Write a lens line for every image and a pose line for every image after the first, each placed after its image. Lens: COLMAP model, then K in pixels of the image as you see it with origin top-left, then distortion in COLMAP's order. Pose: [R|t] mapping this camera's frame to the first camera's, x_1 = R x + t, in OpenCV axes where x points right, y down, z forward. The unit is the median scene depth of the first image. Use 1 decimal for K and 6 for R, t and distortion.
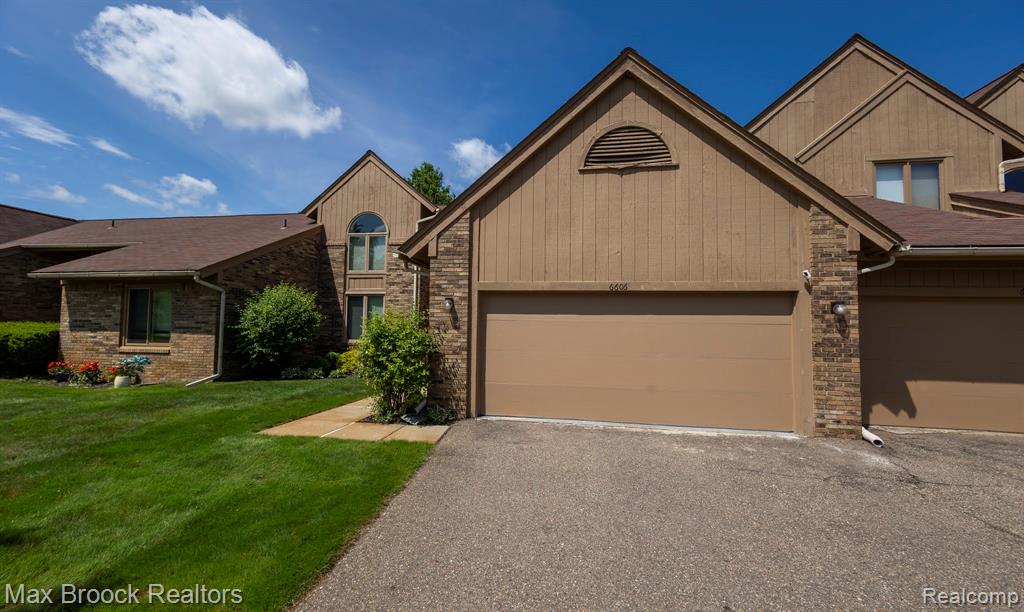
lens RADIAL K [[386.4, 0, 514.6], [0, 386.4, 306.9], [0, 0, 1]] dist [0.006987, -0.000284]
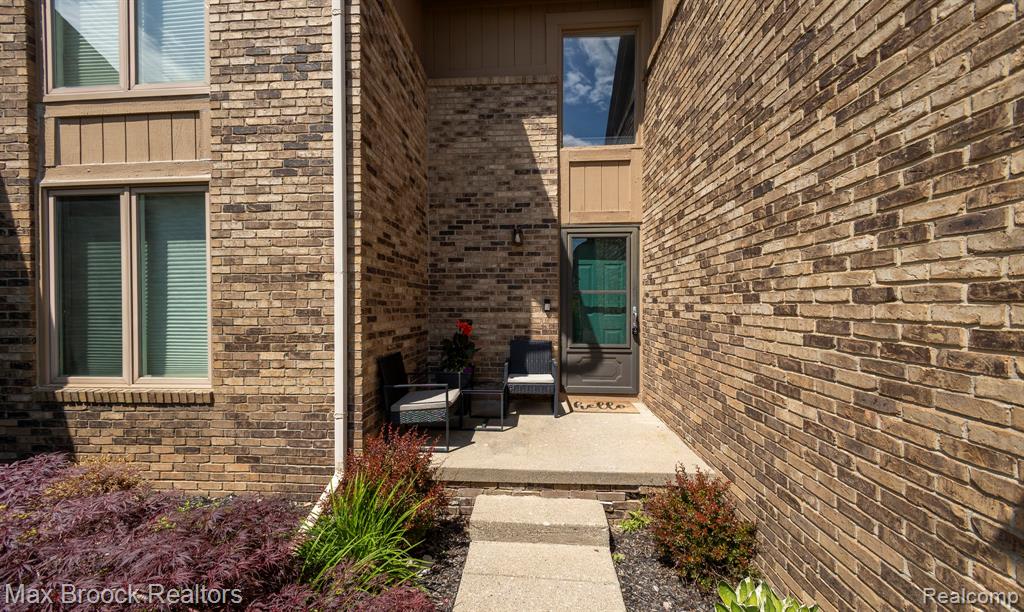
lens RADIAL K [[386.4, 0, 514.6], [0, 386.4, 306.9], [0, 0, 1]] dist [0.006987, -0.000284]
pose [[0.997100, -0.017447, 0.074079, -0.235023], [0.013122, 0.998203, 0.058473, 0.042481], [-0.074966, -0.057332, 0.995537, 1.031318]]
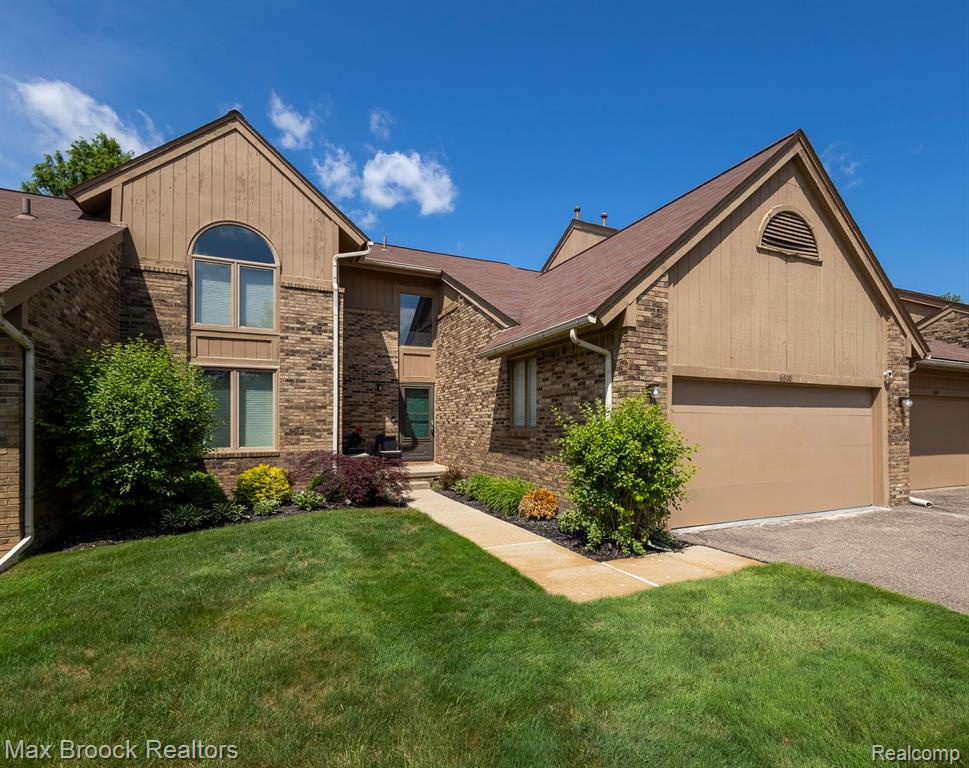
lens RADIAL K [[483.1, 0, 519.0], [0, 483.1, 416.4], [0, 0, 1]] dist [0.009687, -0.000125]
pose [[0.823861, -0.005891, 0.566762, -0.621639], [-0.017571, 0.999200, 0.035928, 0.008008], [-0.566520, -0.039558, 0.823098, 0.238107]]
